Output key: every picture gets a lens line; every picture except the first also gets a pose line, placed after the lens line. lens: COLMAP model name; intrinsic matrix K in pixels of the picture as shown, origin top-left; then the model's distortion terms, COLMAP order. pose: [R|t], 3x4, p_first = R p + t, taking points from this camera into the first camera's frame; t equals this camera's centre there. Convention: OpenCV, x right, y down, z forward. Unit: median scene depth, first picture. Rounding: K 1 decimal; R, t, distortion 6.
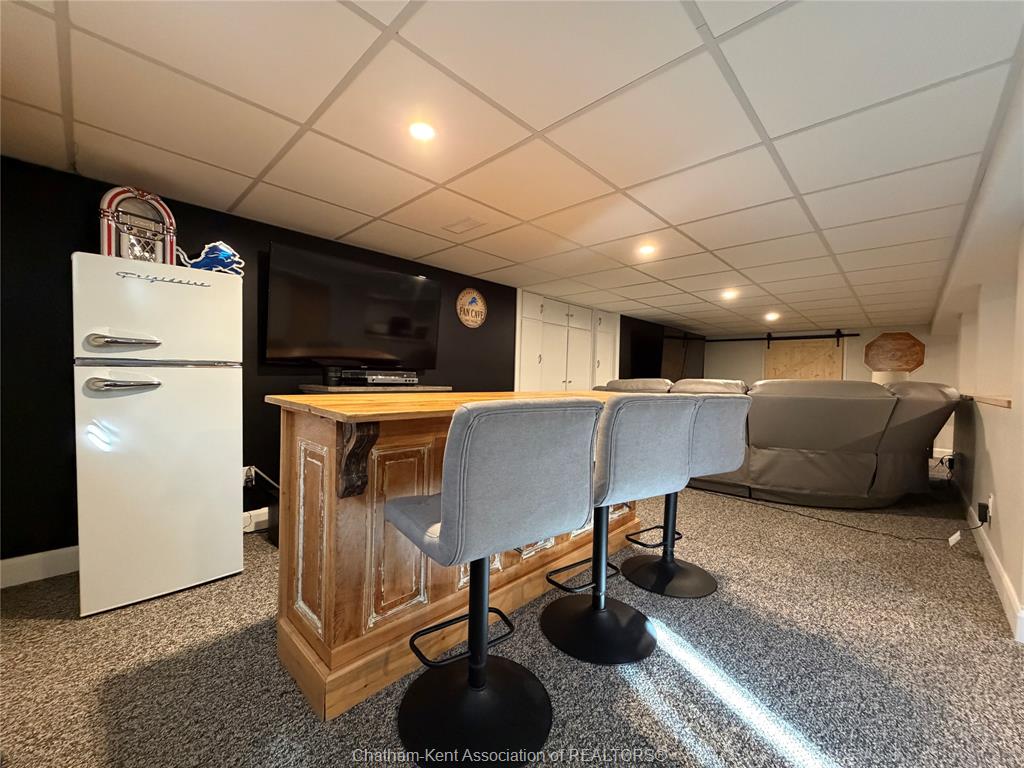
lens RADIAL K [[407.1, 0, 509.9], [0, 407.1, 382.8], [0, 0, 1]] dist [-0.000558, -0.000182]
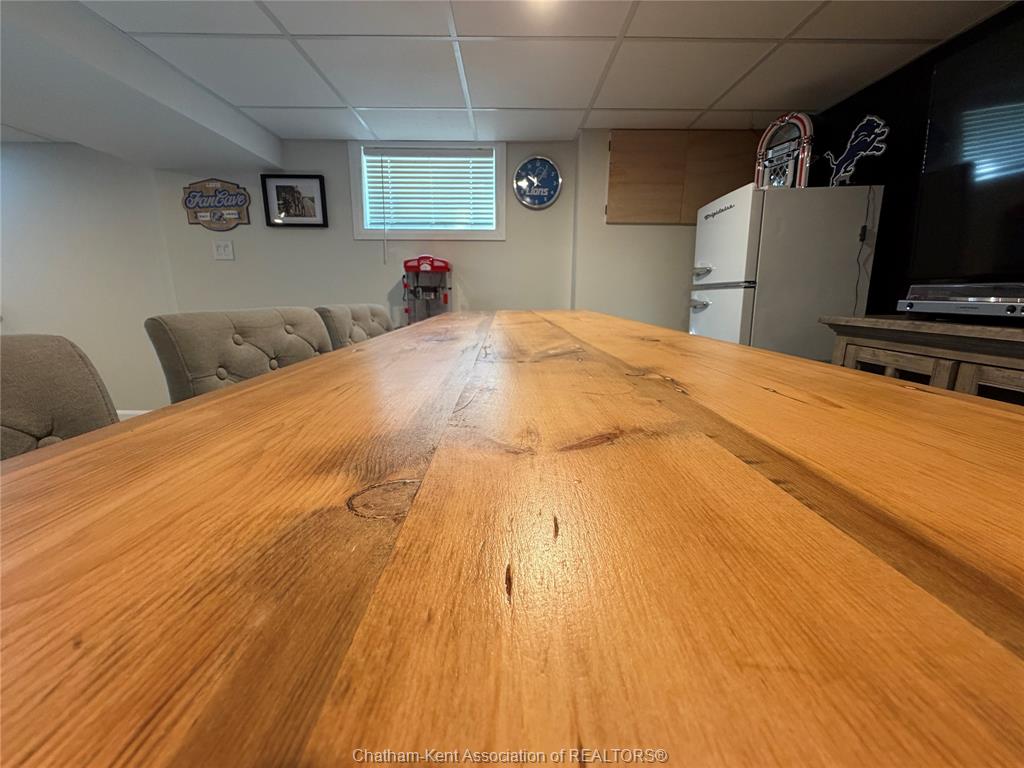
lens RADIAL K [[407.1, 0, 509.9], [0, 407.1, 382.8], [0, 0, 1]] dist [-0.000558, -0.000182]
pose [[-0.716395, 0.121643, -0.687009, 0.344478], [-0.030211, 0.978352, 0.204732, 0.000702], [0.697041, 0.167424, -0.697211, 1.178328]]
